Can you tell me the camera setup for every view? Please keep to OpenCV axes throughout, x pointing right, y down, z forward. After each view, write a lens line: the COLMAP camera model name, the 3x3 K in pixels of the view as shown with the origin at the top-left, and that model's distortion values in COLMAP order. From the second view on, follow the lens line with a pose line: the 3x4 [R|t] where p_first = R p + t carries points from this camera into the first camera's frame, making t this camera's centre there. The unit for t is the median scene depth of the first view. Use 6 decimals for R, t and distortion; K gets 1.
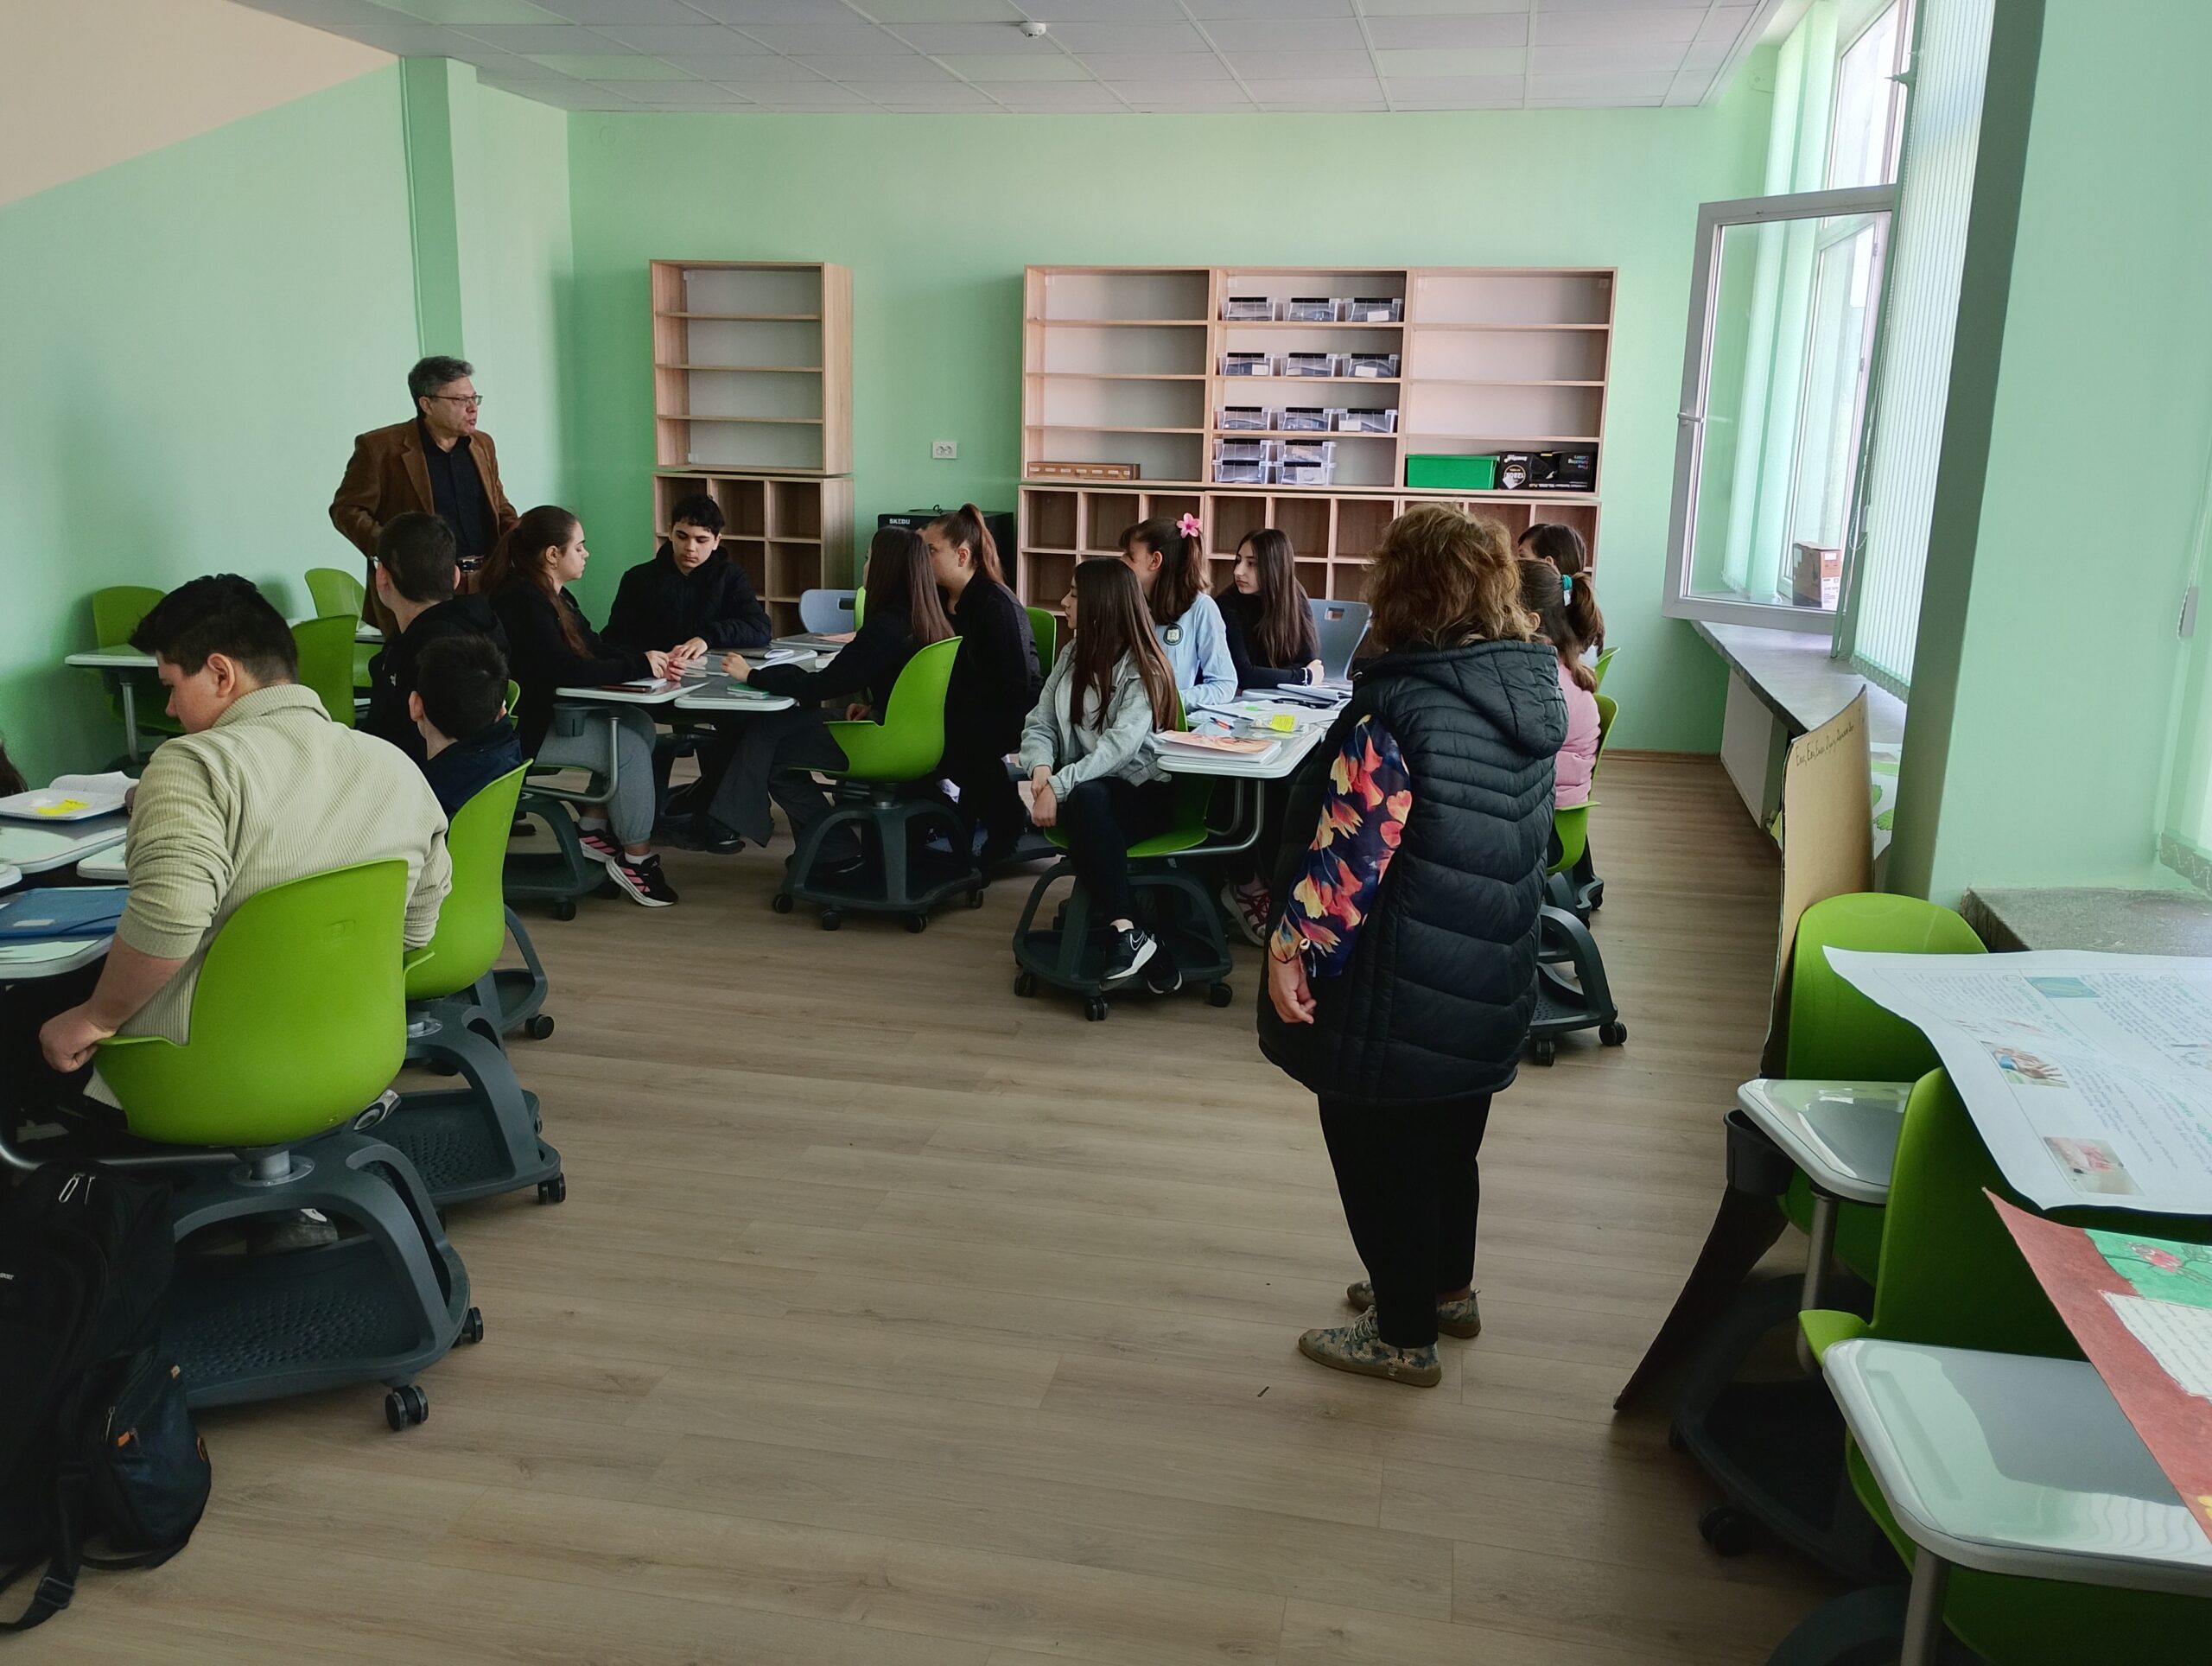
lens RADIAL K [[1780.2, 0, 1108.3], [0, 1780.2, 835.2], [0, 0, 1]] dist [0.010497, -0.012936]
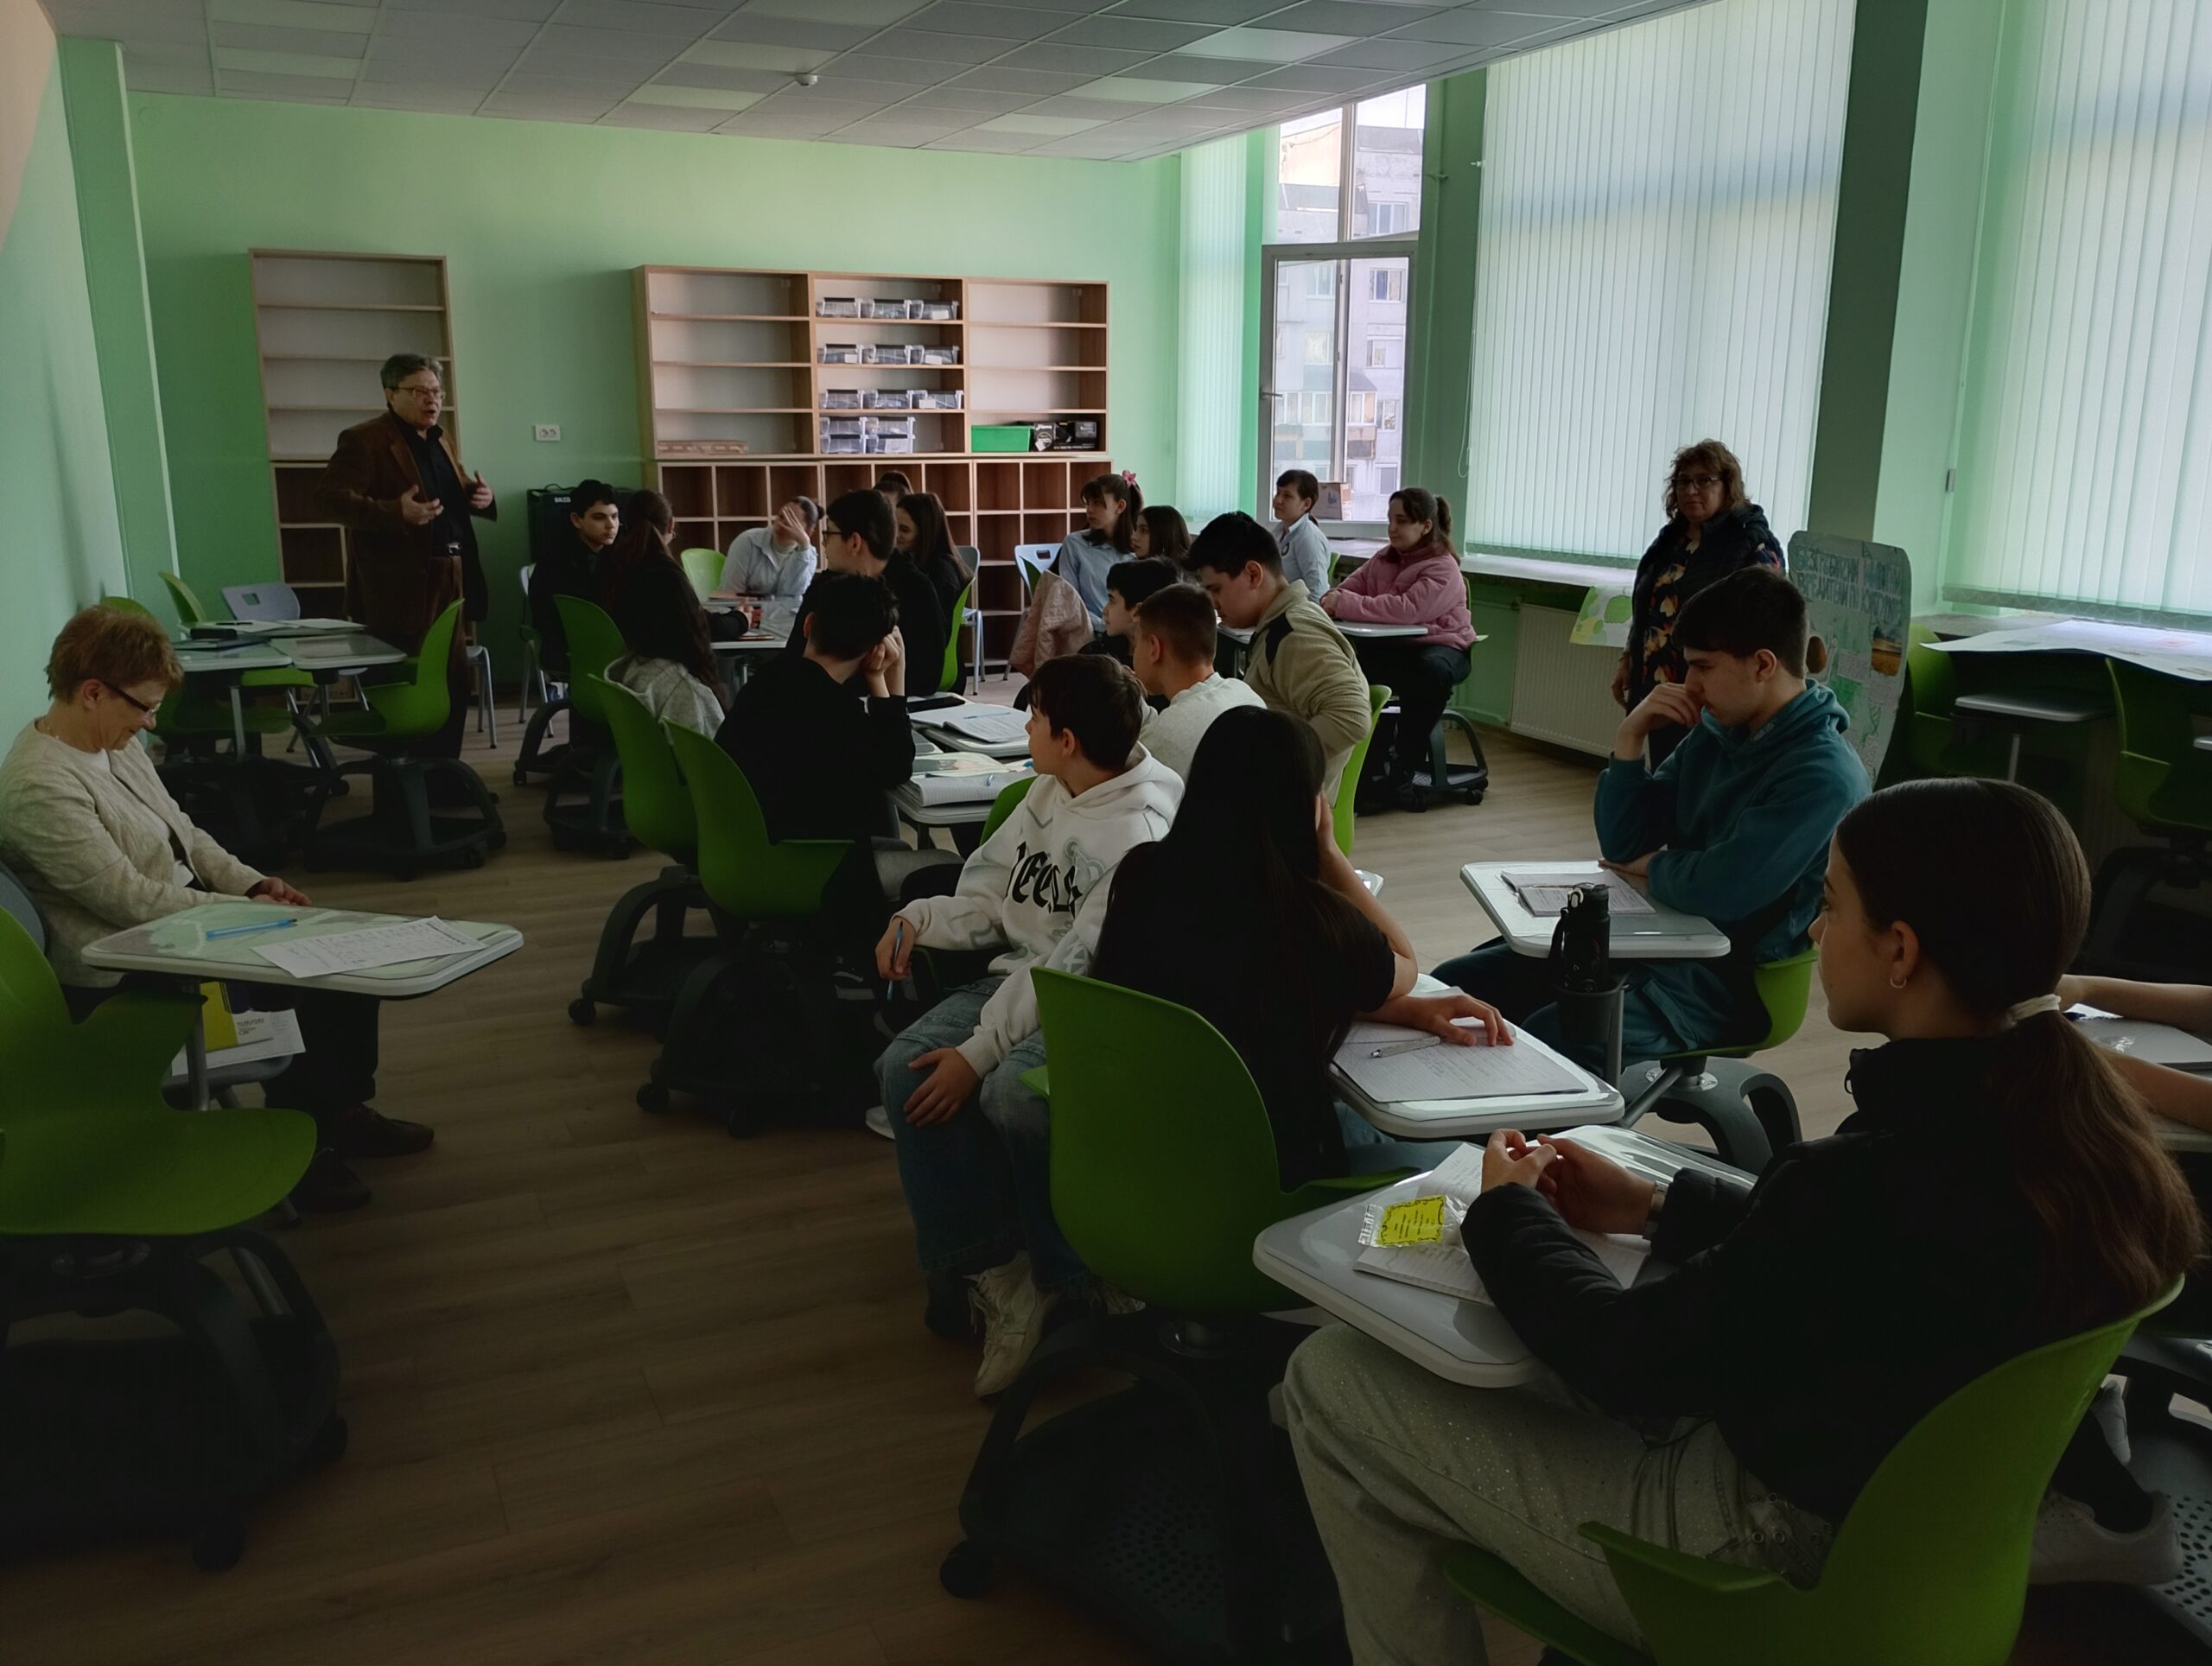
lens RADIAL K [[1780.2, 0, 1103.5], [0, 1780.2, 830.9], [0, 0, 1]] dist [0.010497, -0.012936]
pose [[0.810241, -0.153504, 0.565638, -0.505435], [0.147598, 0.987430, 0.056547, 0.009801], [-0.567208, 0.037670, 0.822713, -0.070197]]
